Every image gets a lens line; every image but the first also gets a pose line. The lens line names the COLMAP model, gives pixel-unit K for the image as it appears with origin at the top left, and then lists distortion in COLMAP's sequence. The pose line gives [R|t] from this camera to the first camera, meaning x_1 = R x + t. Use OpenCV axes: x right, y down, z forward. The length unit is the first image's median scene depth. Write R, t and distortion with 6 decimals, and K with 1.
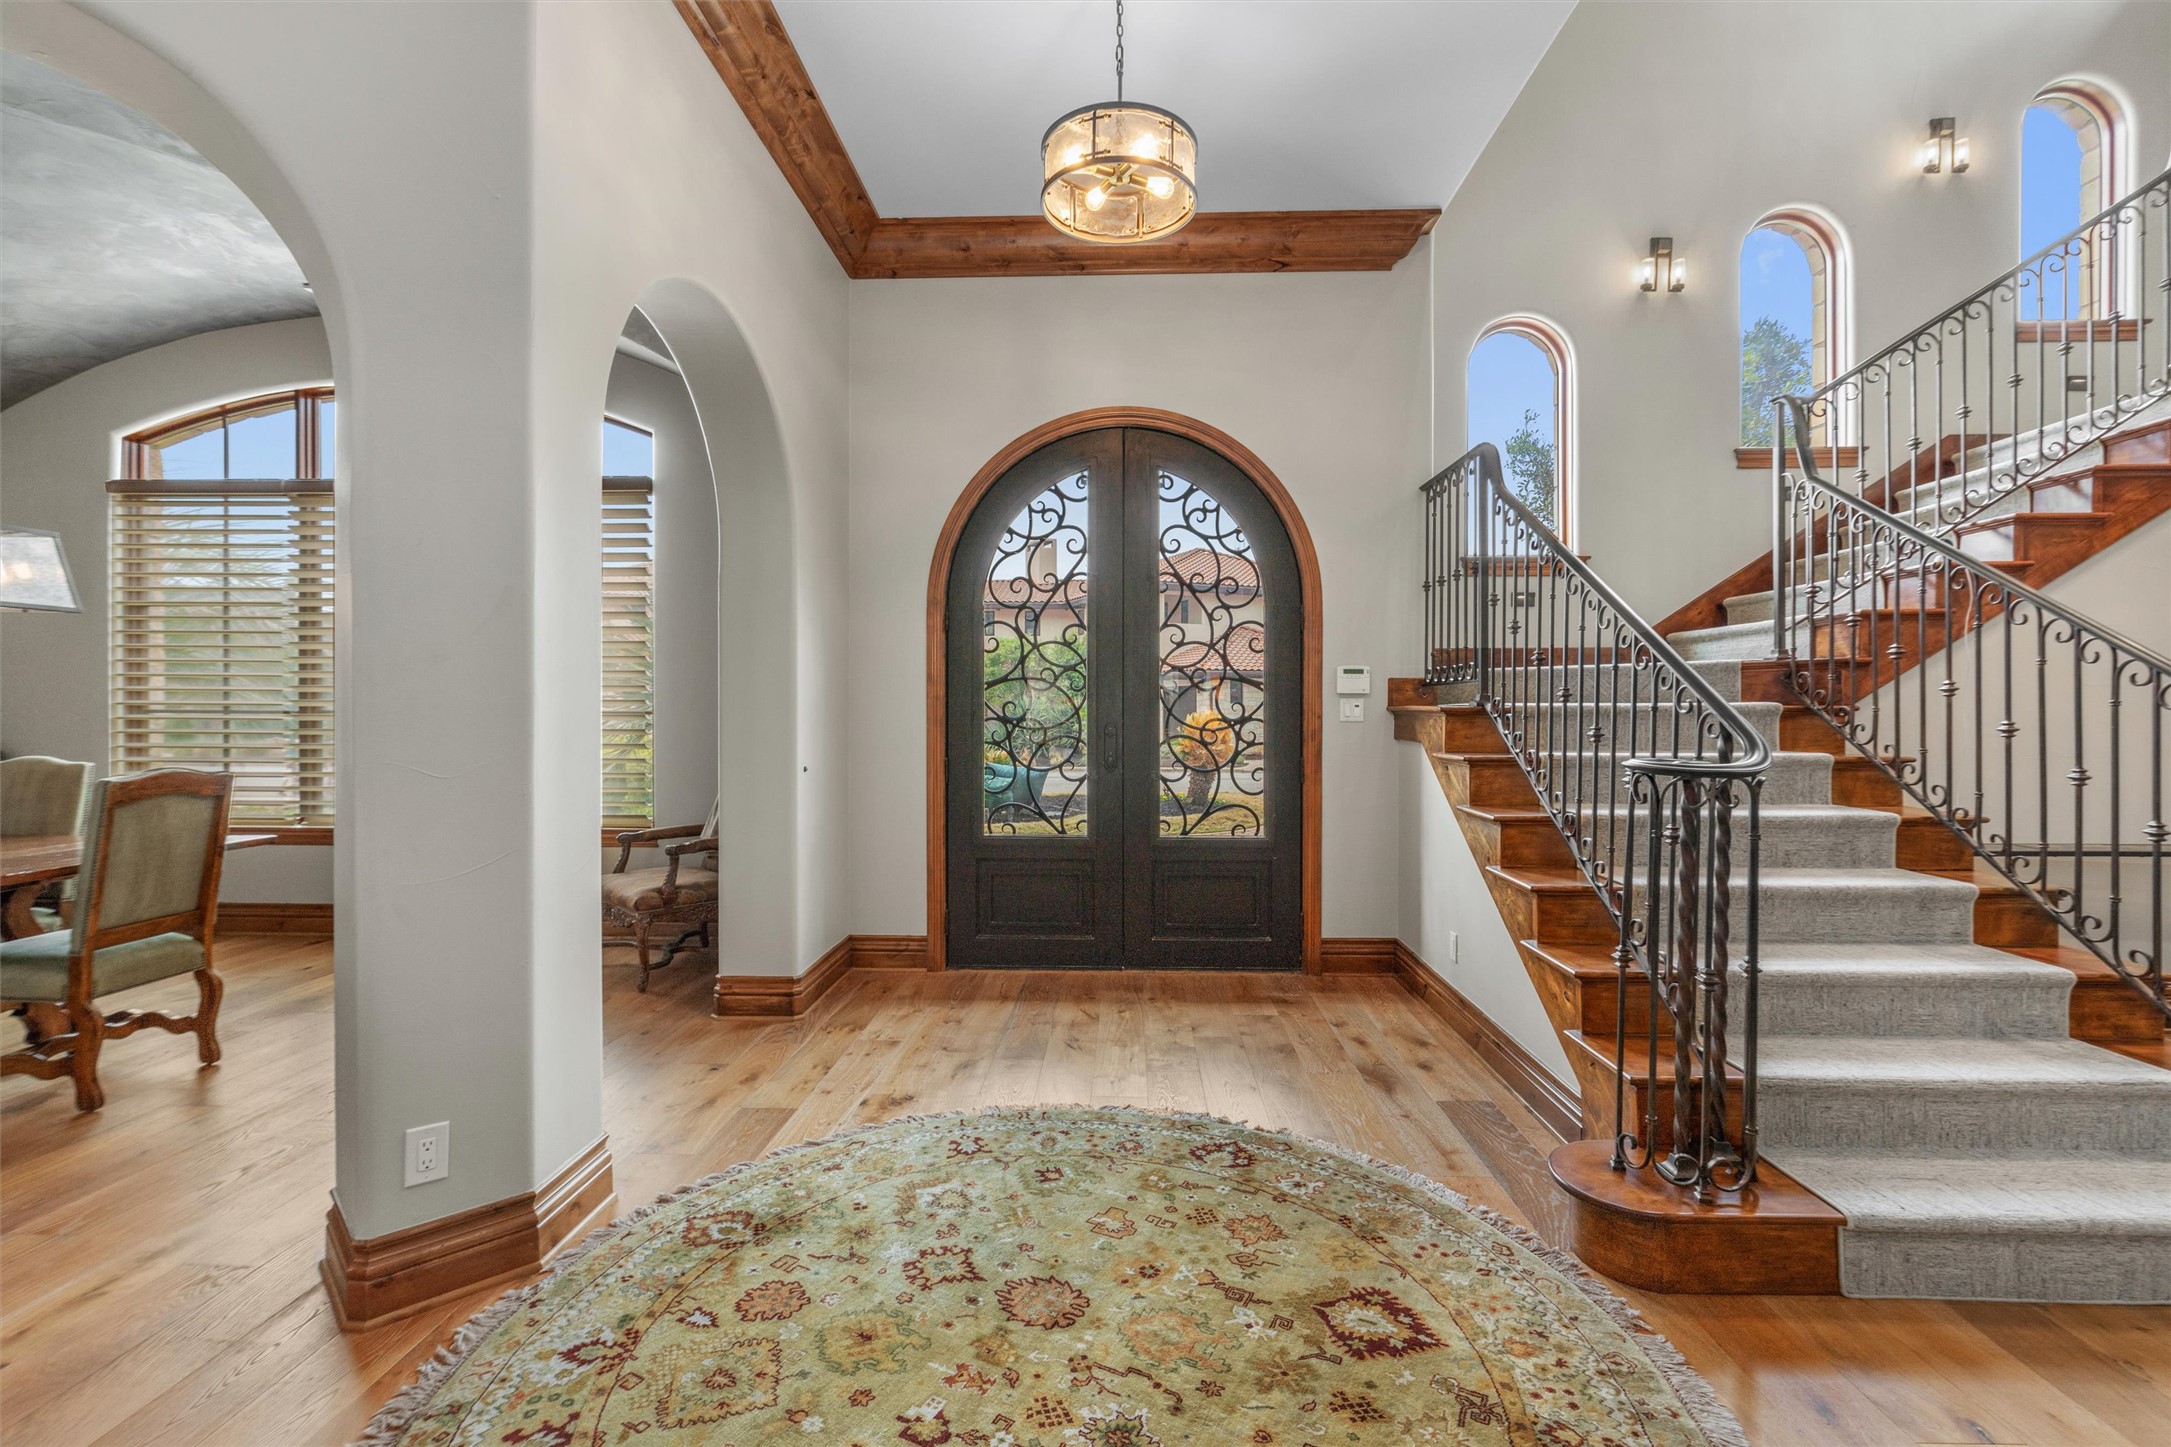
lens RADIAL K [[981.1, 0, 1088.1], [0, 981.1, 717.9], [0, 0, 1]] dist [-0.016937, 0.006723]
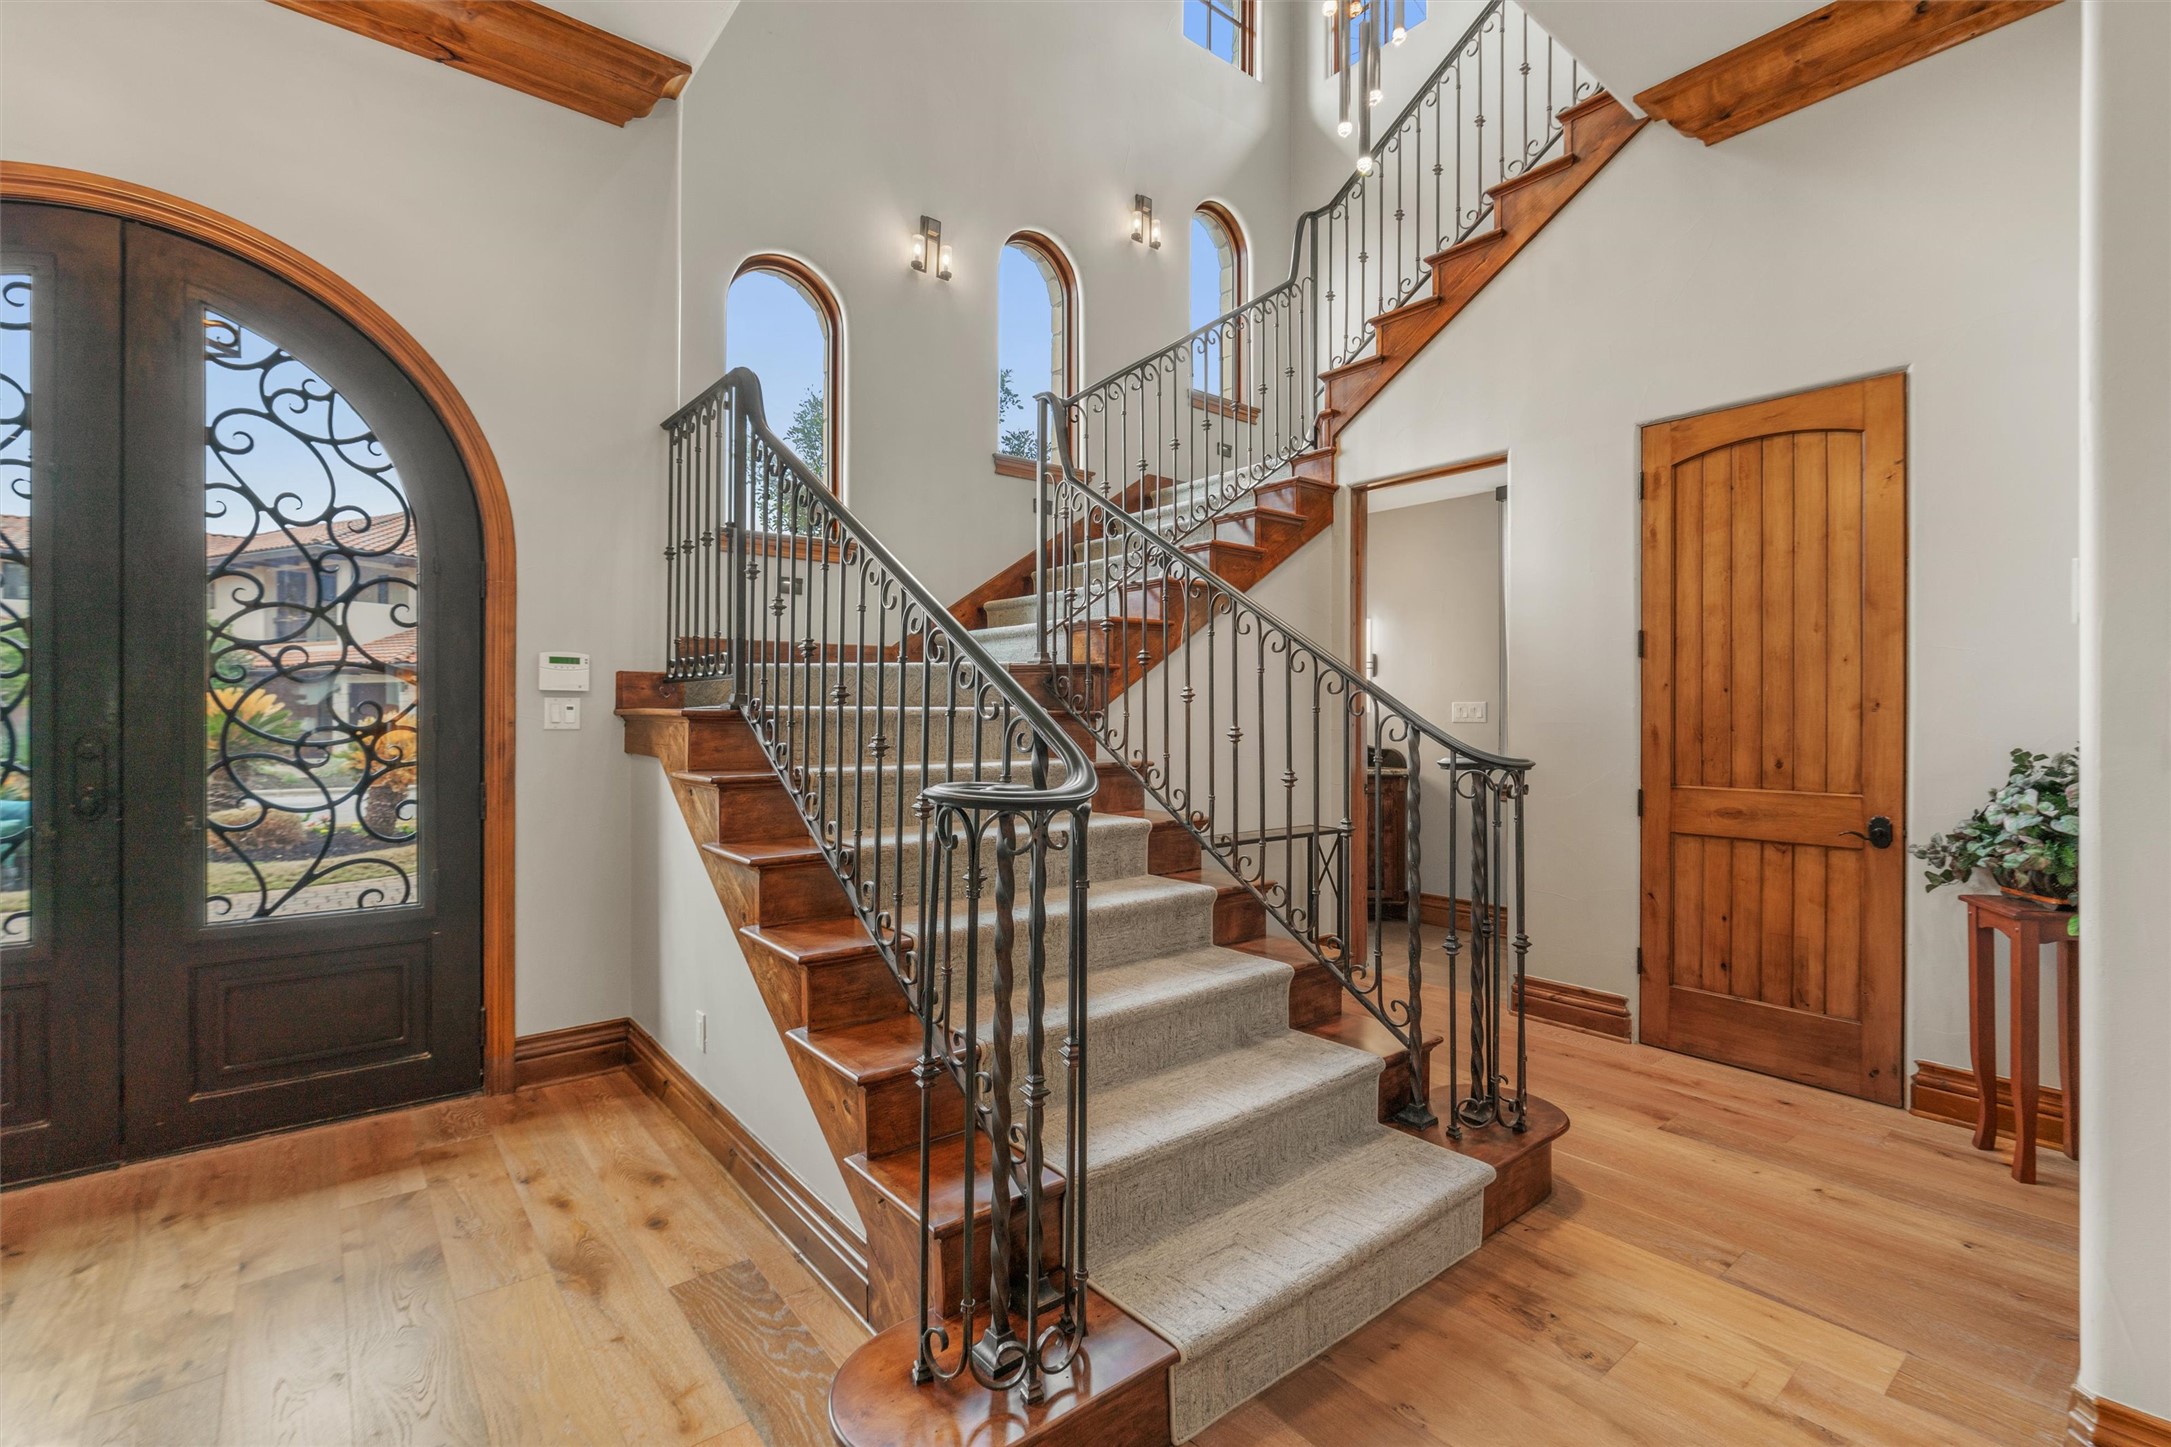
lens RADIAL K [[981.1, 0, 1088.1], [0, 981.1, 717.9], [0, 0, 1]] dist [-0.016937, 0.006723]
pose [[0.756221, 0.000678, 0.654316, 0.109883], [0.001782, 0.999994, -0.003096, -0.002323], [-0.654314, 0.003507, 0.756215, 0.243409]]
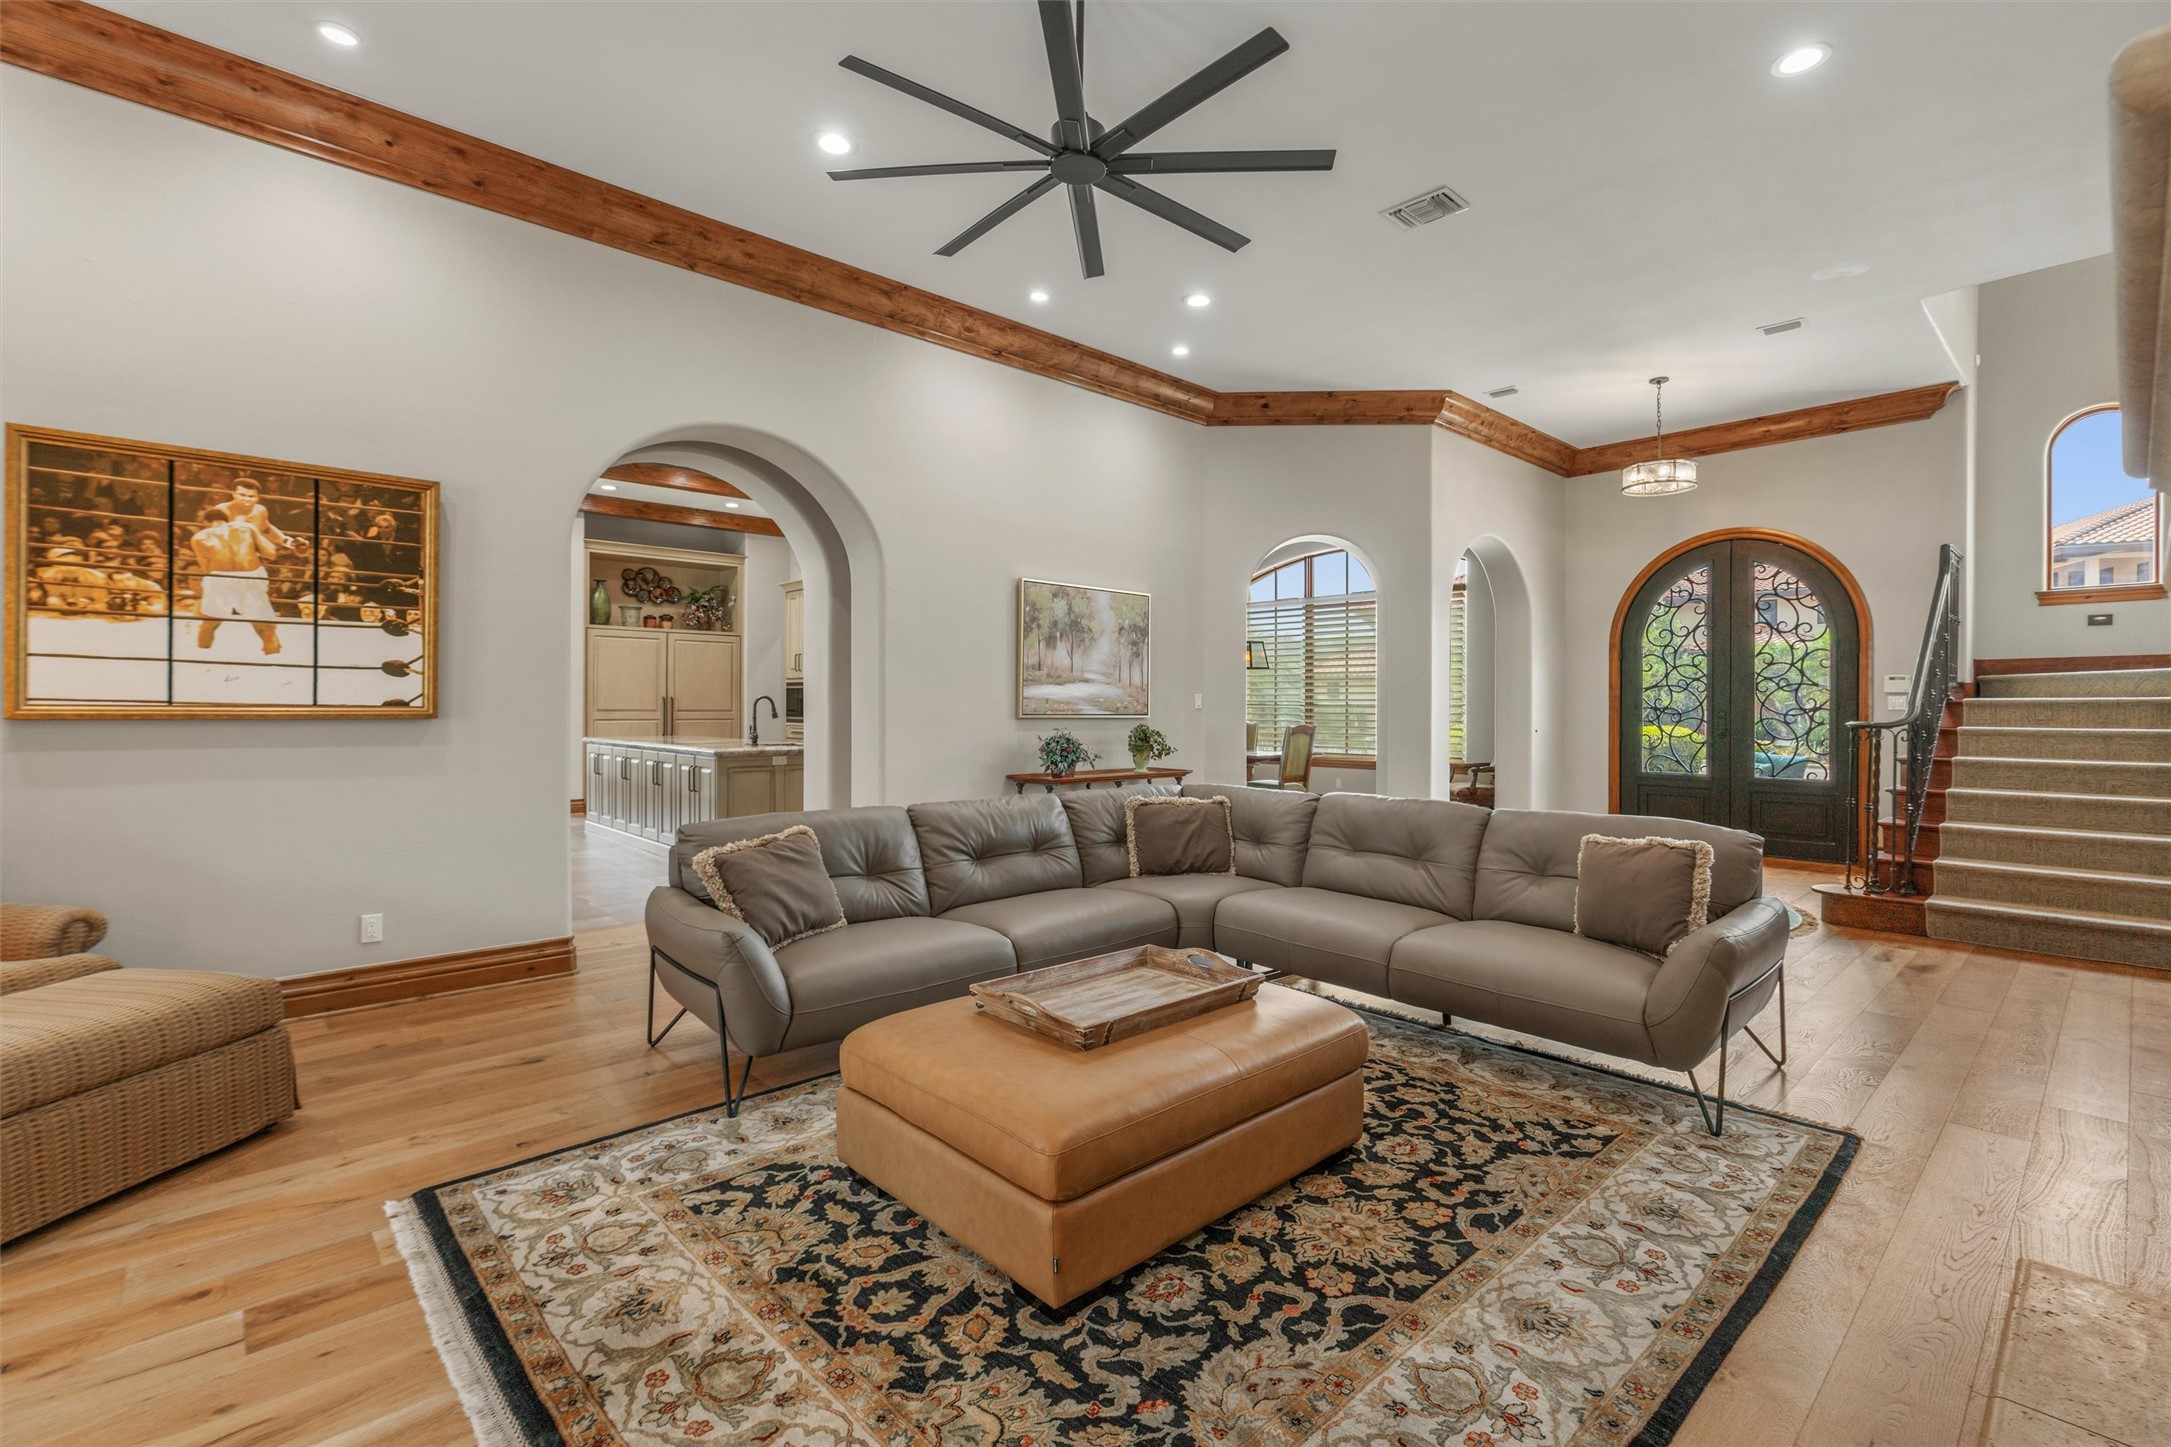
lens RADIAL K [[981.1, 0, 1088.1], [0, 981.1, 717.9], [0, 0, 1]] dist [-0.016937, 0.006723]
pose [[0.703594, 0.009114, -0.710544, 0.557717], [-0.008353, 0.999955, 0.004555, 0.023826], [0.710553, 0.002730, 0.703638, -1.223729]]
